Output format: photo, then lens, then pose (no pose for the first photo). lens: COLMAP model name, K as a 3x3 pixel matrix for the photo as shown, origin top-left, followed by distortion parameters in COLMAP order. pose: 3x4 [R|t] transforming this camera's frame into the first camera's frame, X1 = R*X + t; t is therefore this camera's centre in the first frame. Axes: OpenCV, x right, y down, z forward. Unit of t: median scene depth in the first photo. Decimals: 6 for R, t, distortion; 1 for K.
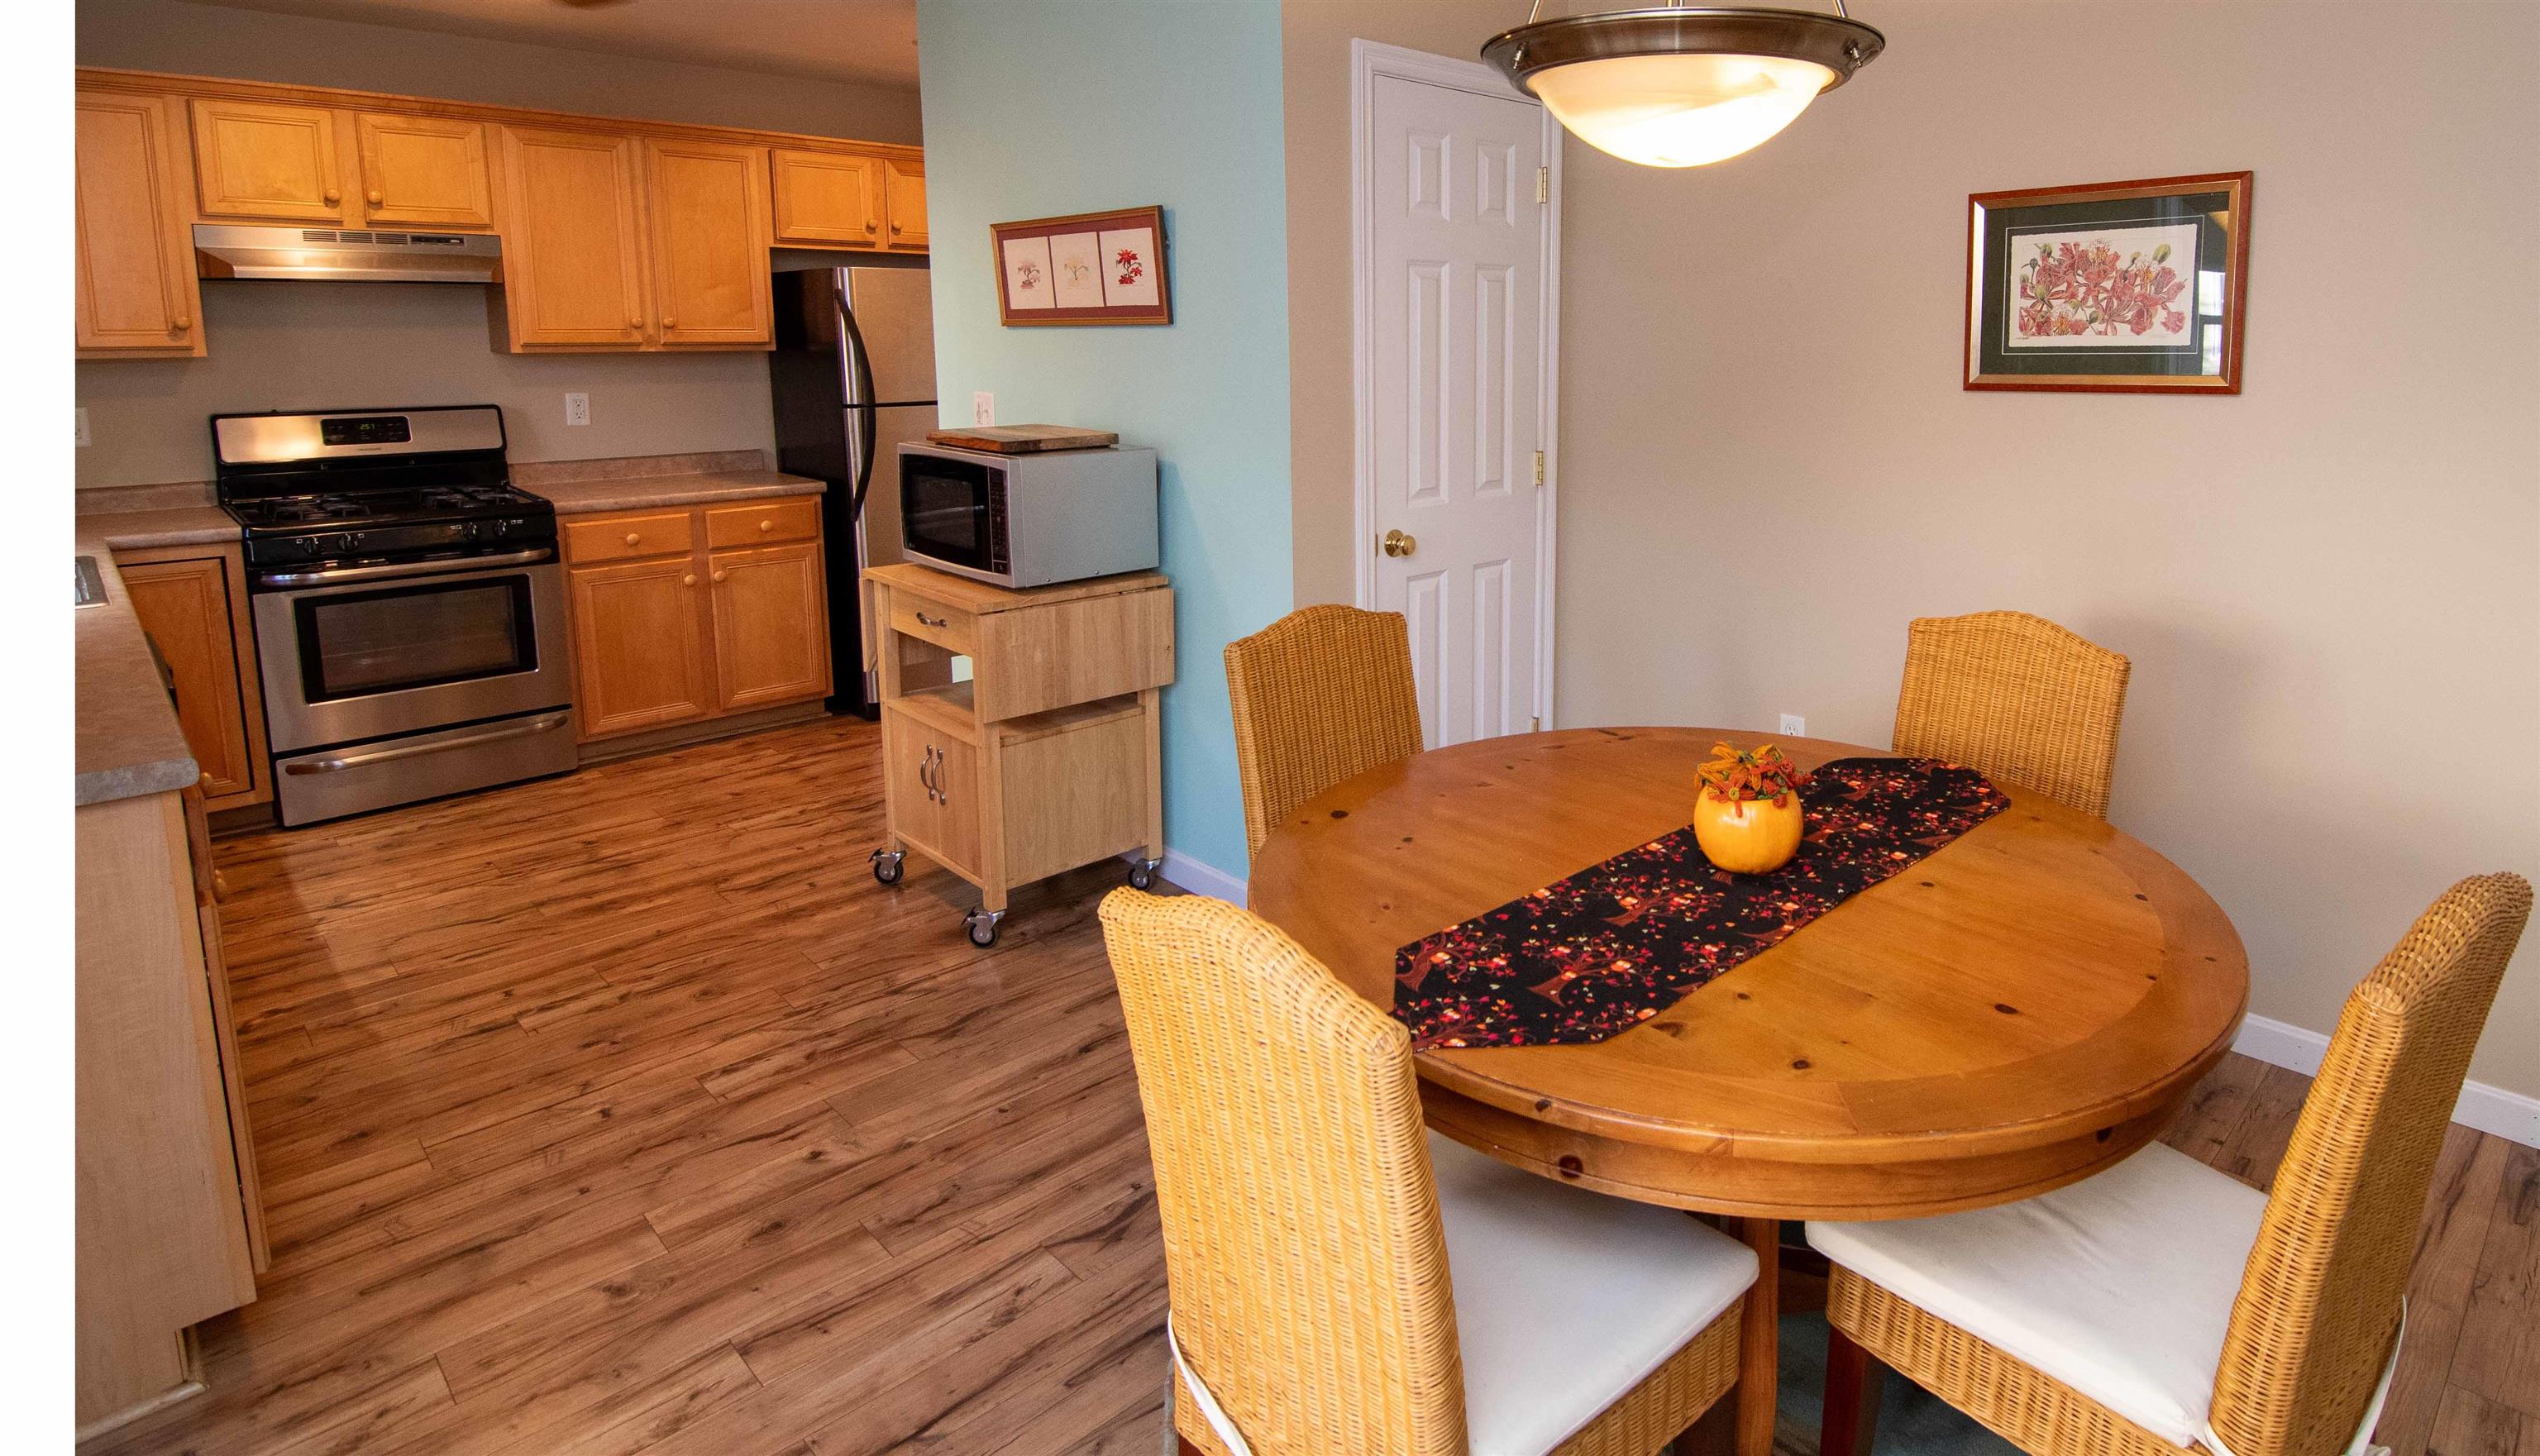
lens RADIAL K [[1367.1, 0, 1431.5], [0, 1367.1, 537.5], [0, 0, 1]] dist [-0.000613, -0.012979]
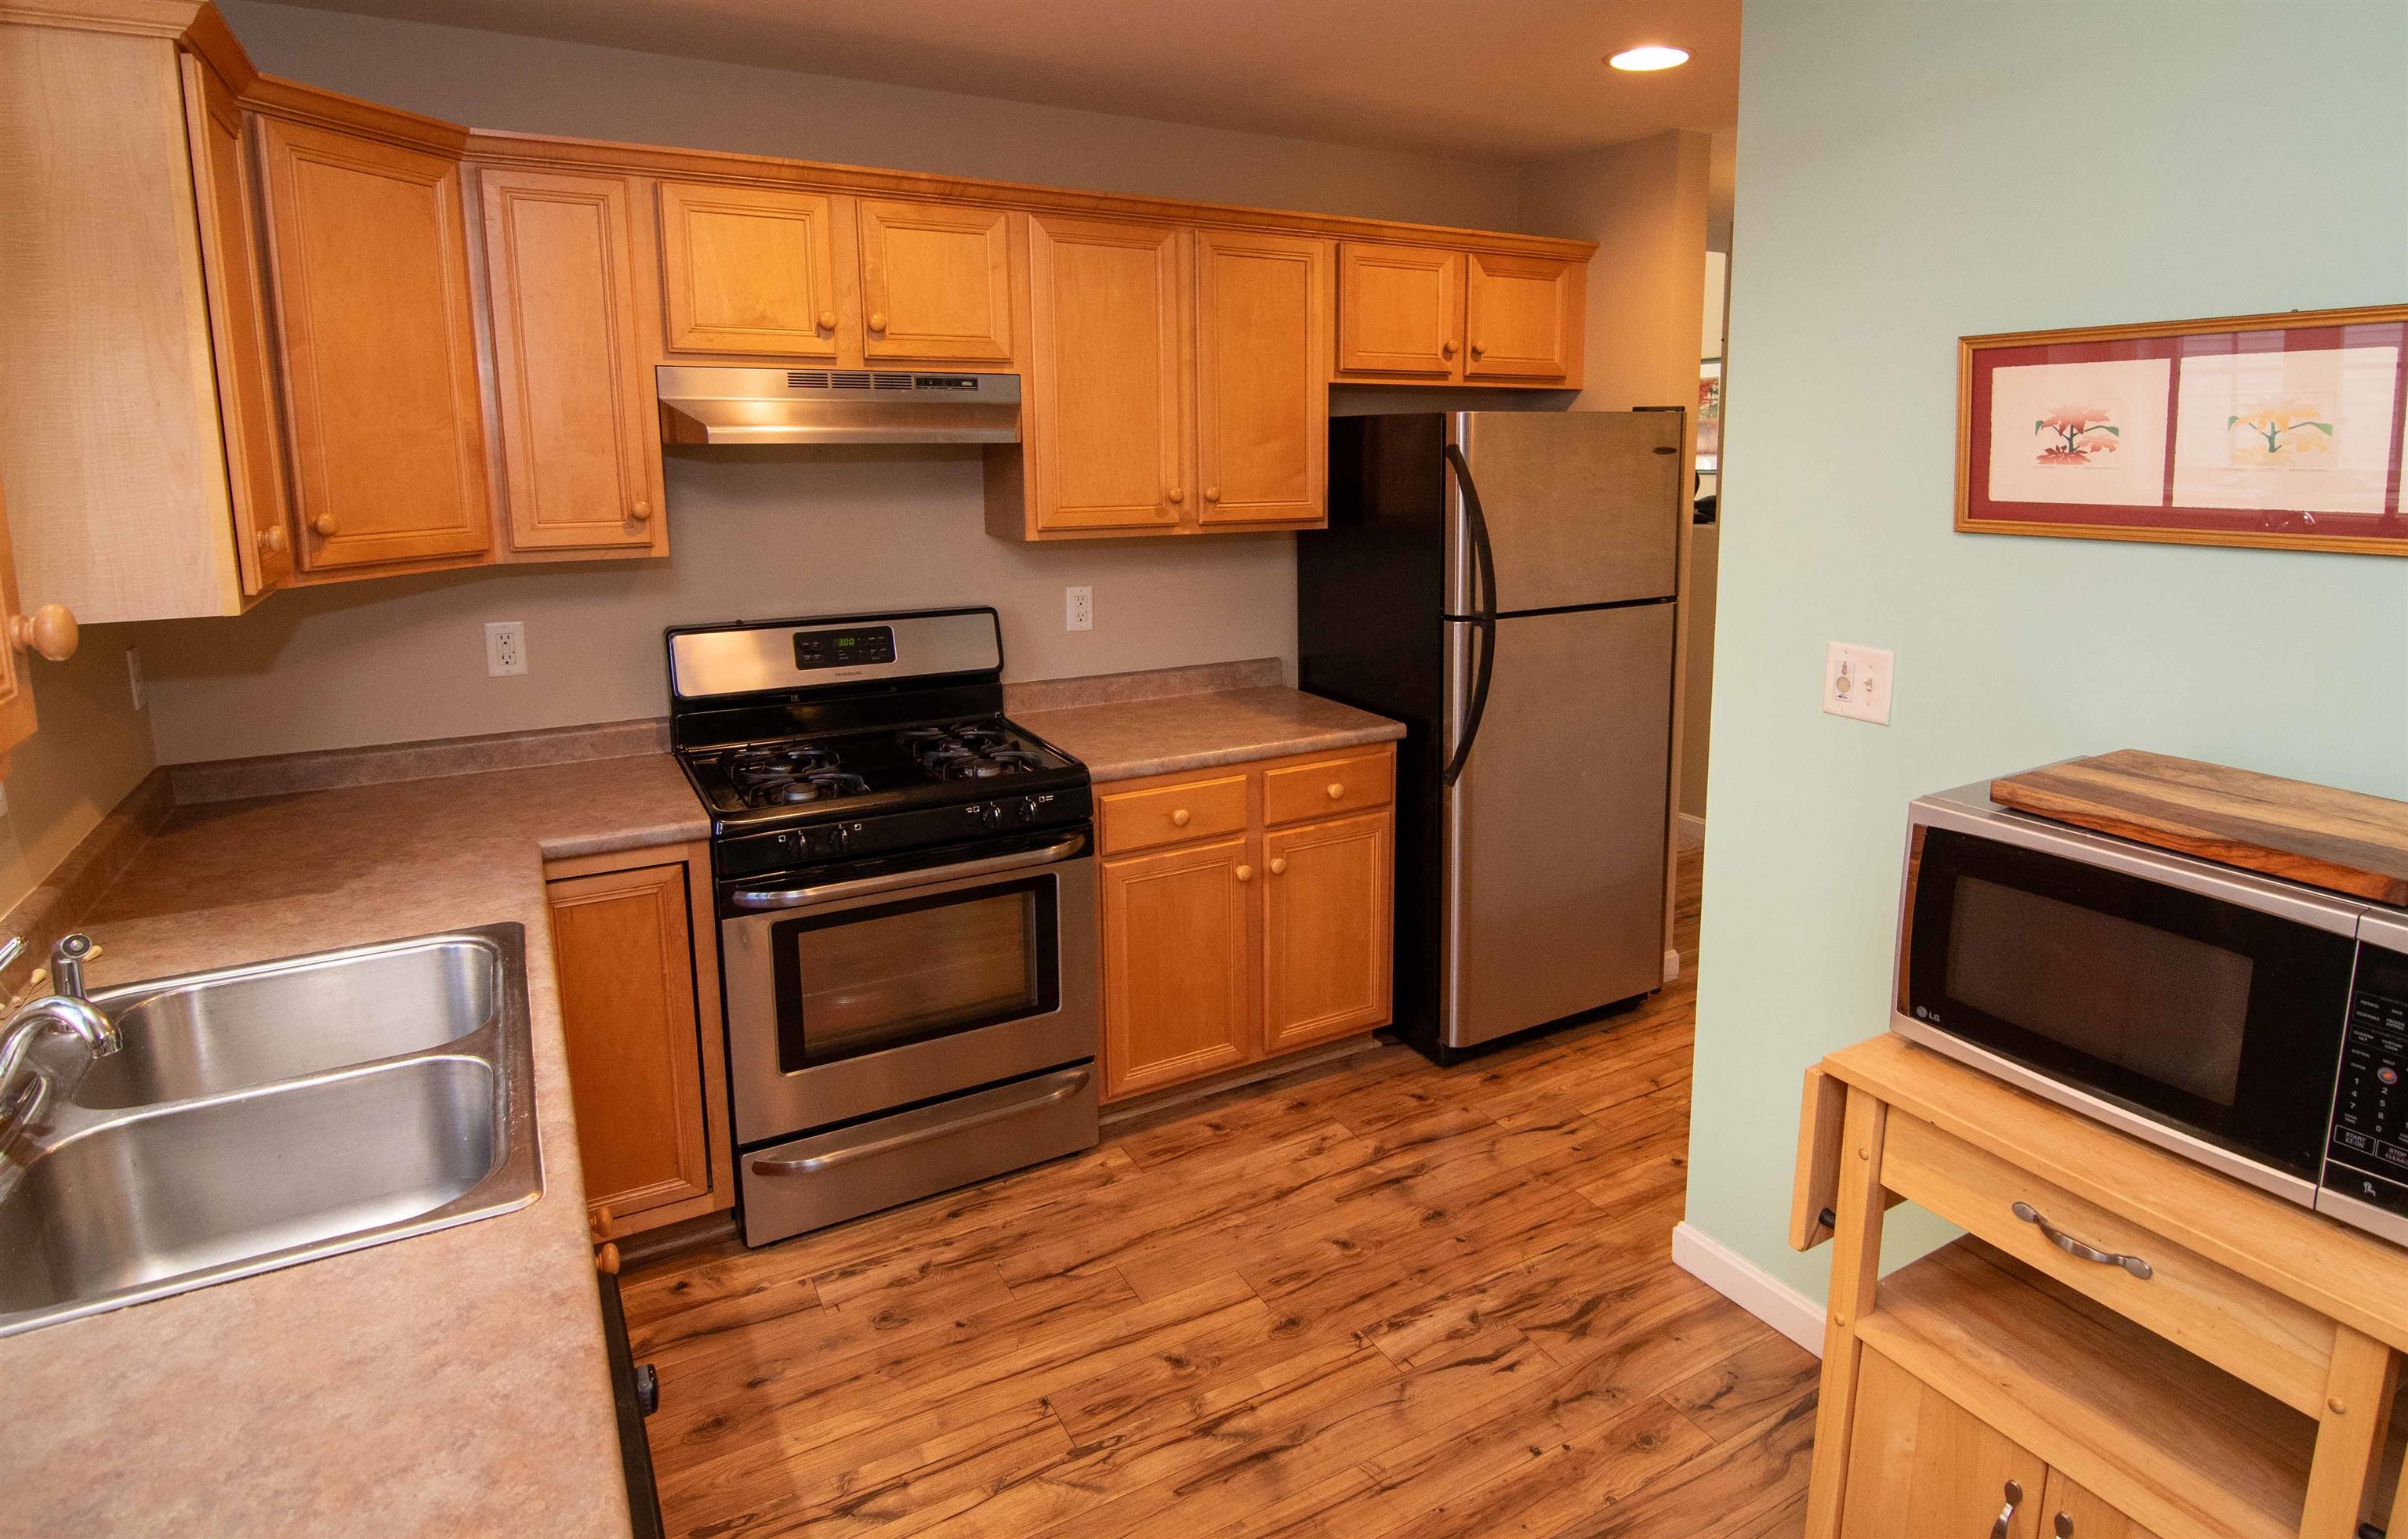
lens RADIAL K [[1264.5, 0, 1211.3], [0, 1264.5, 653.8], [0, 0, 1]] dist [-0.004240, -0.000836]
pose [[0.957801, 0.042075, -0.284334, -0.406154], [-0.037506, 0.999065, 0.021499, -0.097435], [0.284973, -0.009927, 0.958484, 0.411343]]
